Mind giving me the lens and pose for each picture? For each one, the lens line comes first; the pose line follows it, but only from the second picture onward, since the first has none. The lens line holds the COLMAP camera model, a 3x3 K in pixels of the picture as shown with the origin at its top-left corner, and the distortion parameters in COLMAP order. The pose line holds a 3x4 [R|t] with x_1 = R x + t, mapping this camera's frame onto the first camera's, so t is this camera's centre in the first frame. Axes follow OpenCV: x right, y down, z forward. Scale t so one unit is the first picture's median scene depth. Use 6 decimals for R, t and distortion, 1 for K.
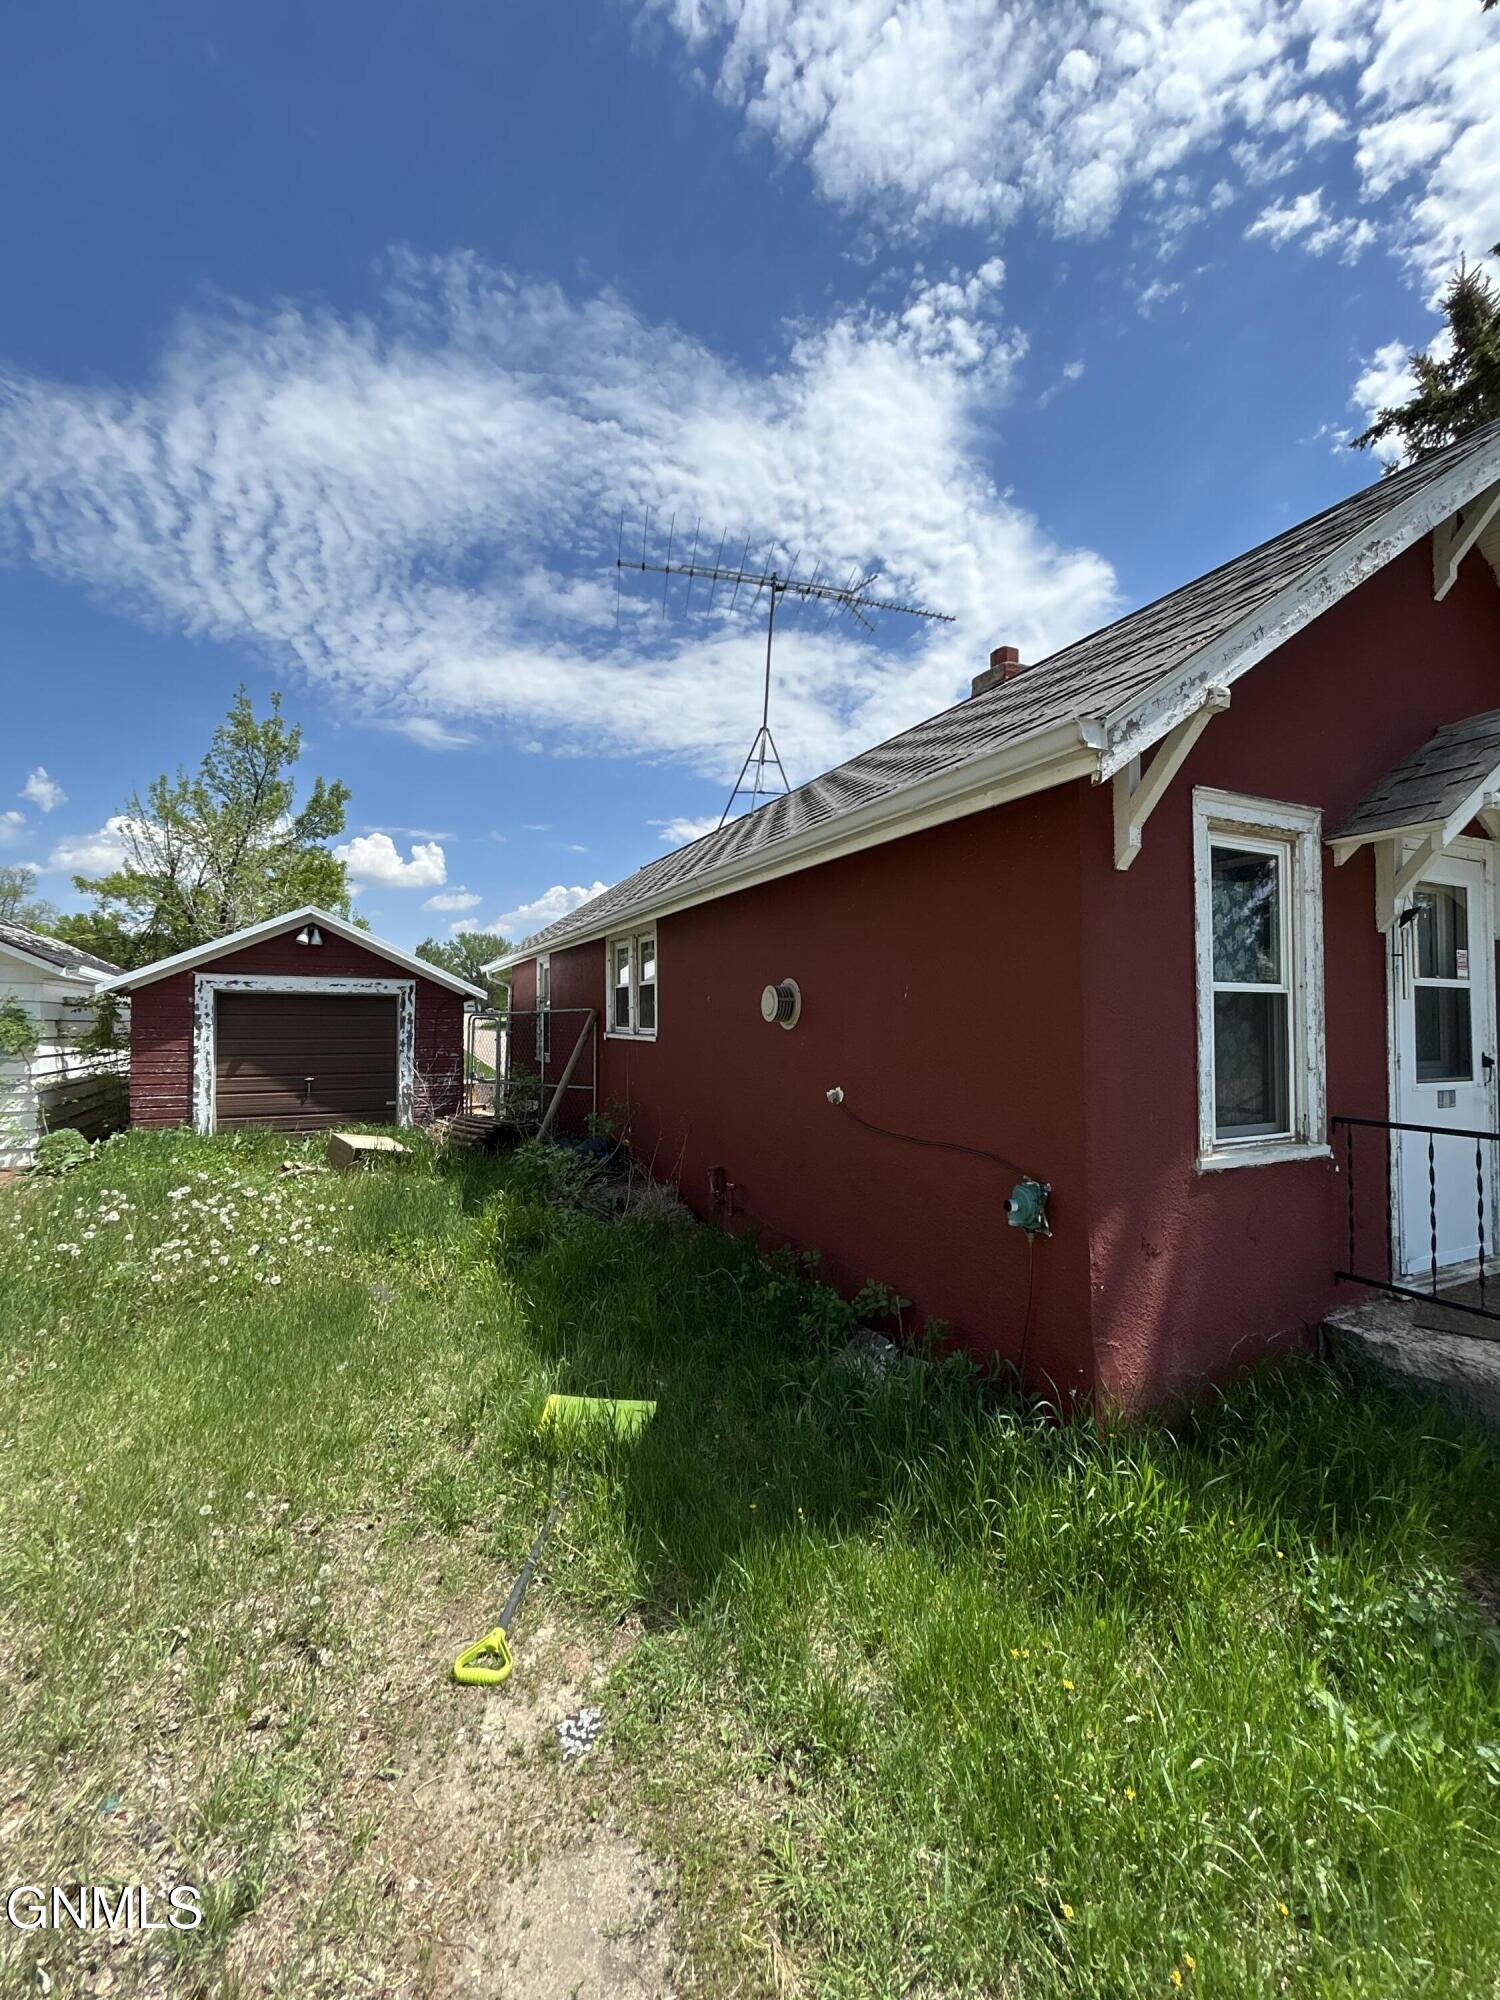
lens RADIAL K [[805.2, 0, 751.6], [0, 805.2, 1001.3], [0, 0, 1]] dist [-0.005249, 0.000296]
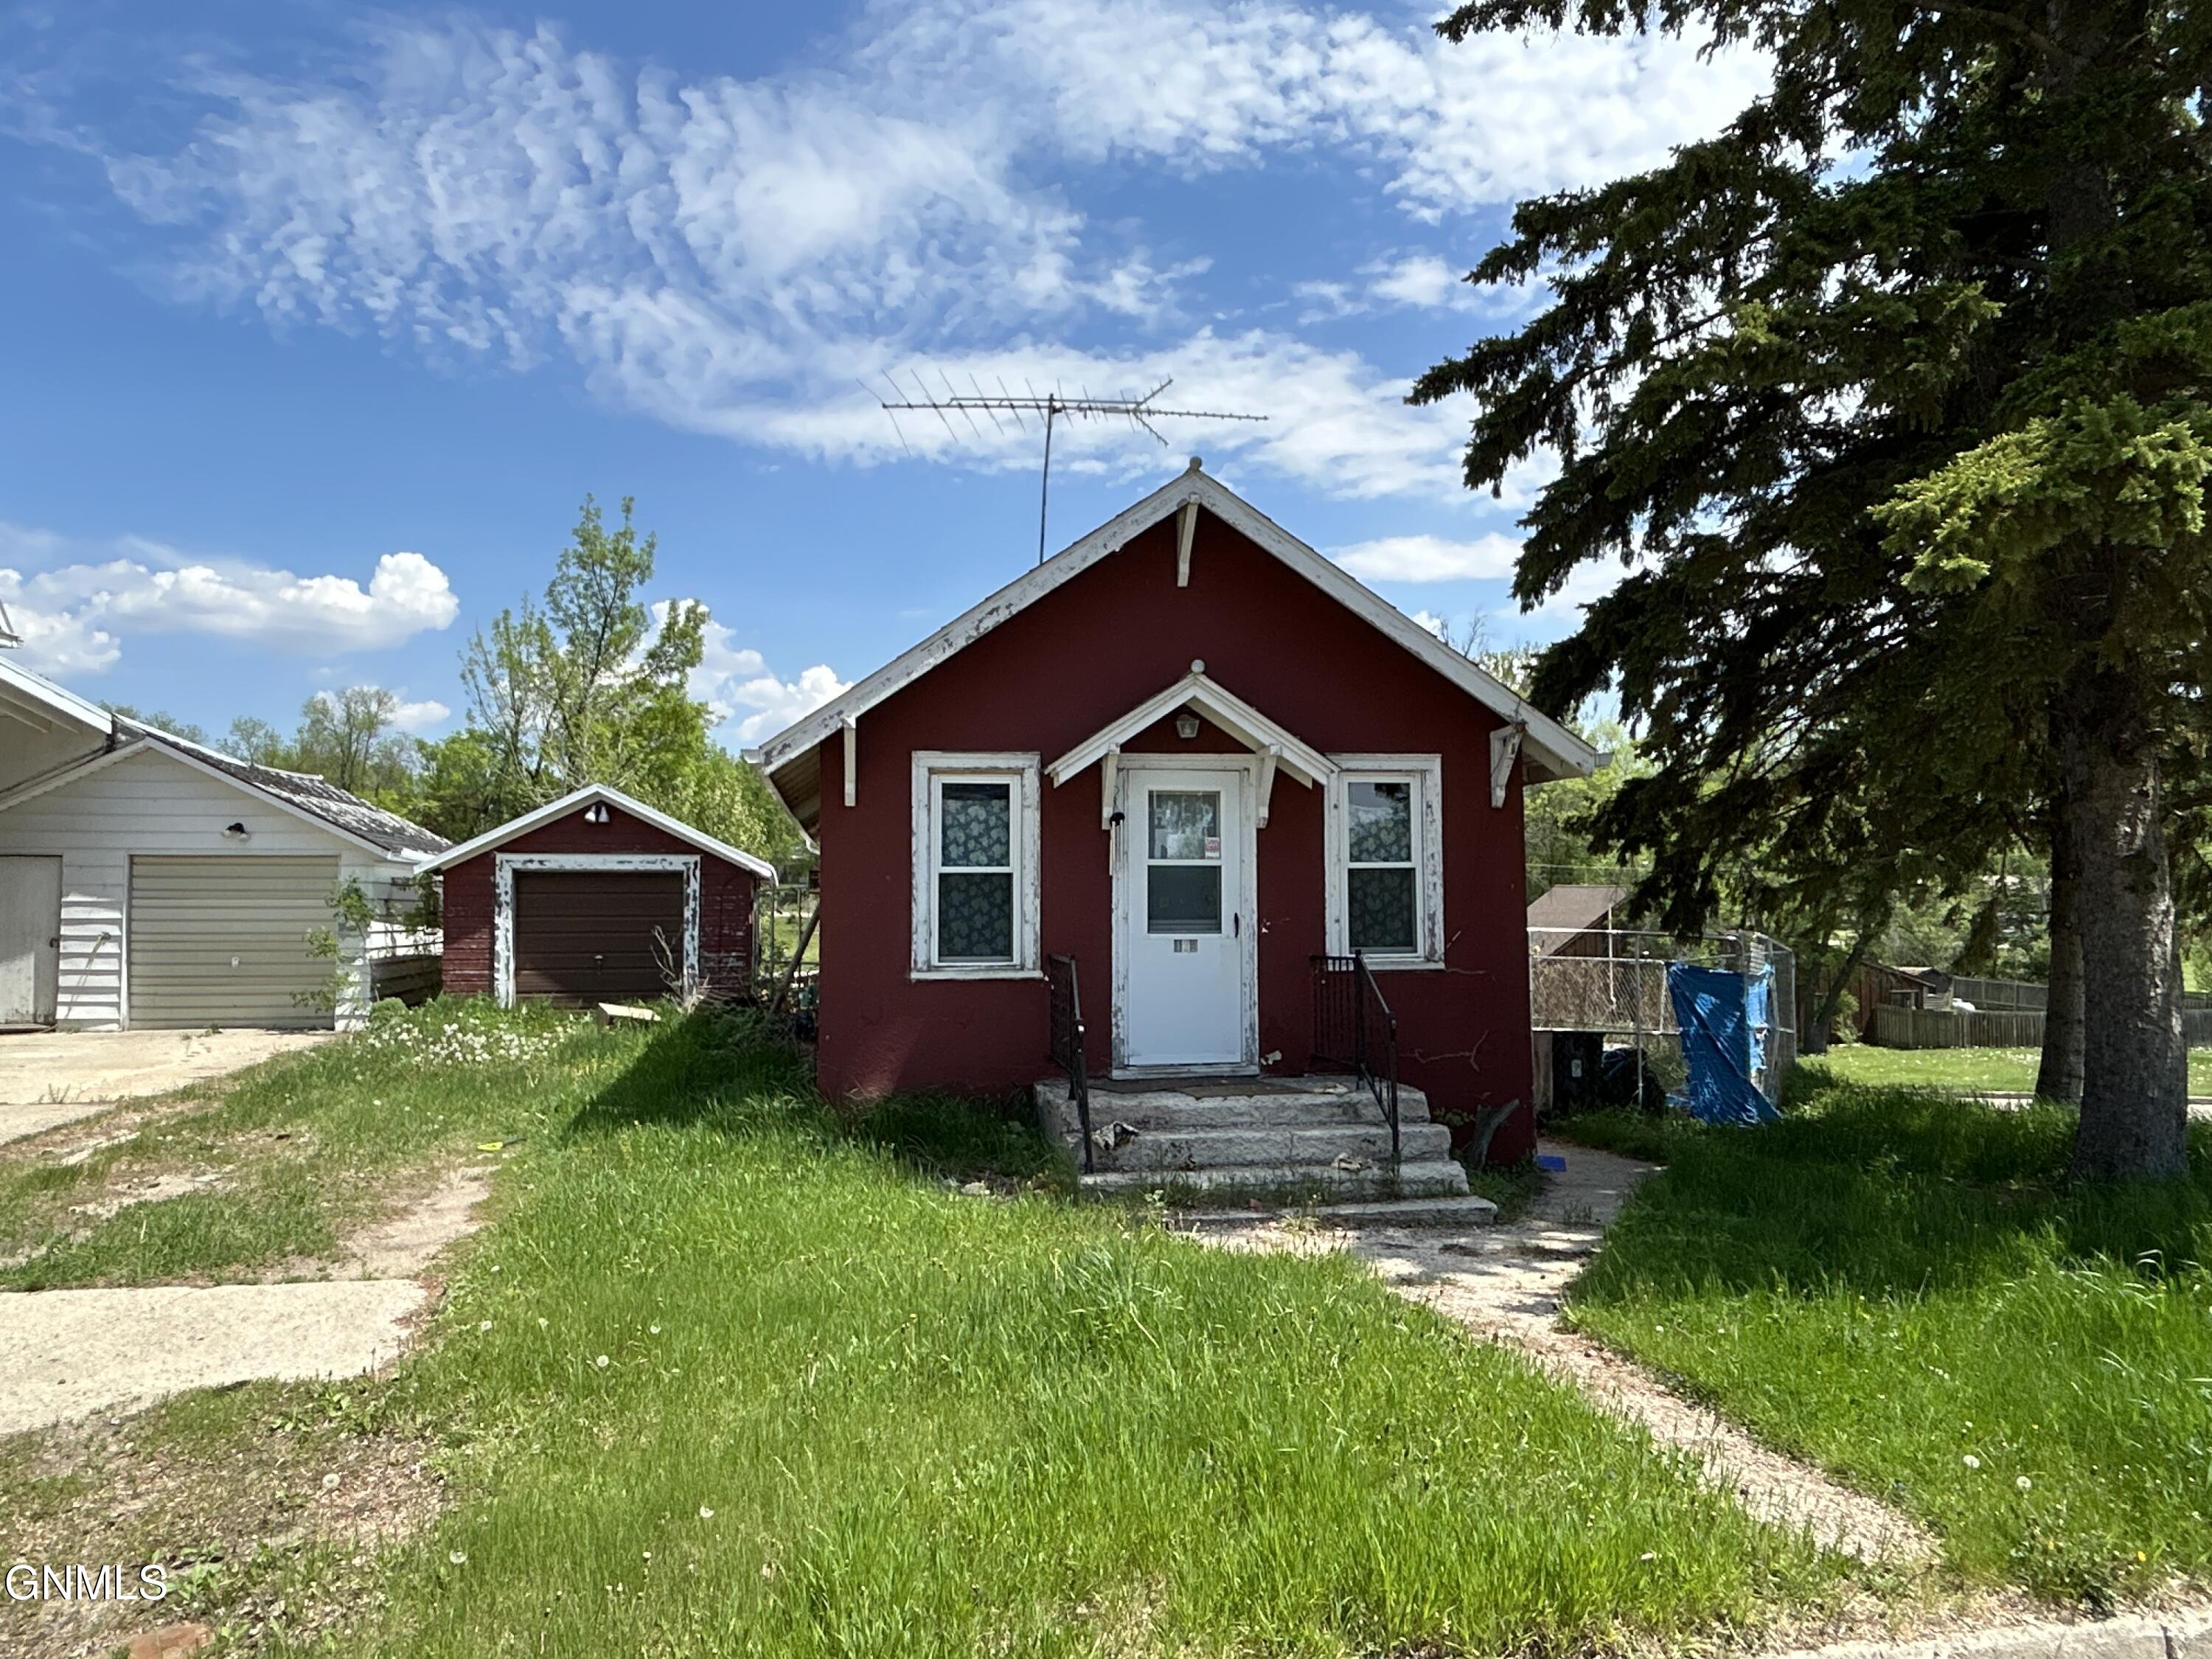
lens RADIAL K [[1469.7, 0, 1110.3], [0, 1469.7, 827.9], [0, 0, 1]] dist [-0.006576, -0.003172]
pose [[0.961827, -0.018847, -0.273007, 0.286989], [0.011767, 0.999551, -0.027548, -0.002800], [0.273404, 0.023284, 0.961617, -0.297305]]
